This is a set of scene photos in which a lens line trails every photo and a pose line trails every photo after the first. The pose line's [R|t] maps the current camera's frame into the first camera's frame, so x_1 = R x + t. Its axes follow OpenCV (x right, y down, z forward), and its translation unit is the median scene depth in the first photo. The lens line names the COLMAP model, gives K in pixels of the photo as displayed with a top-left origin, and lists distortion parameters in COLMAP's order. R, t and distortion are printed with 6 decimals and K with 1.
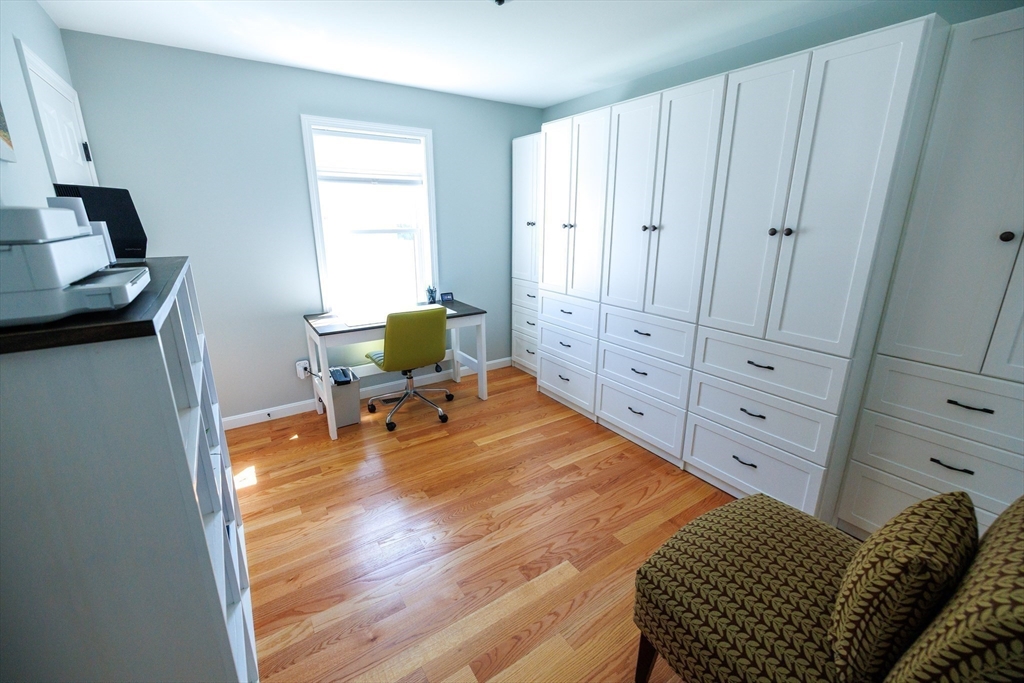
lens RADIAL K [[427.0, 0, 509.3], [0, 427.0, 336.1], [0, 0, 1]] dist [0.000355, 0.000010]
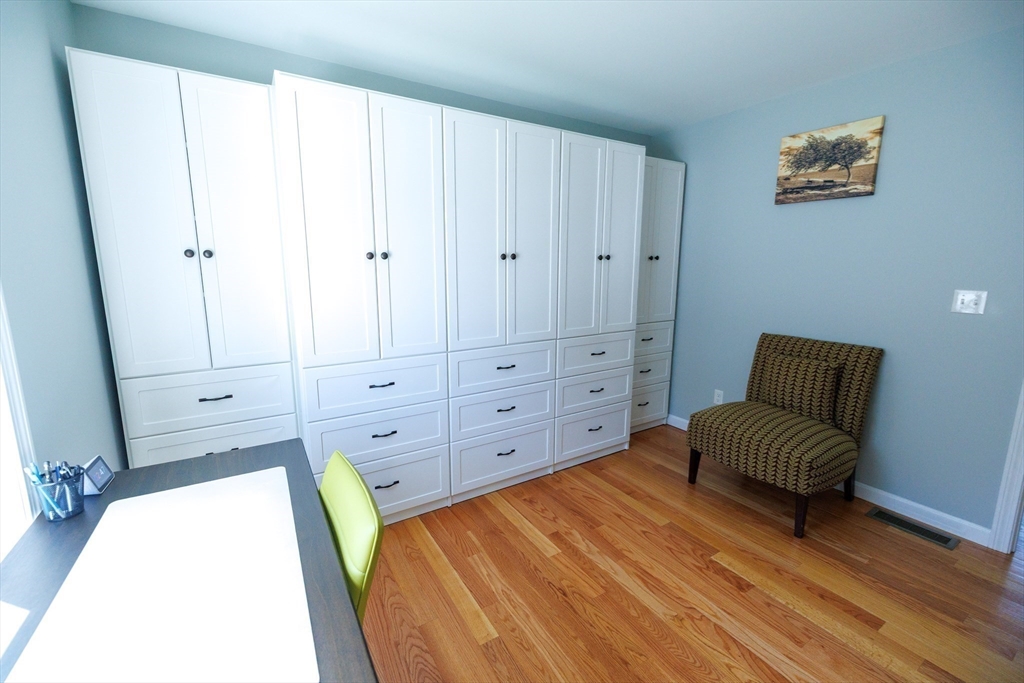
lens RADIAL K [[451.4, 0, 514.6], [0, 451.4, 321.6], [0, 0, 1]] dist [0.021583, 0.000133]
pose [[0.017382, -0.171502, 0.985030, -0.616325], [0.248221, 0.955077, 0.161907, -0.245636], [-0.968548, 0.241691, 0.059171, 0.859155]]
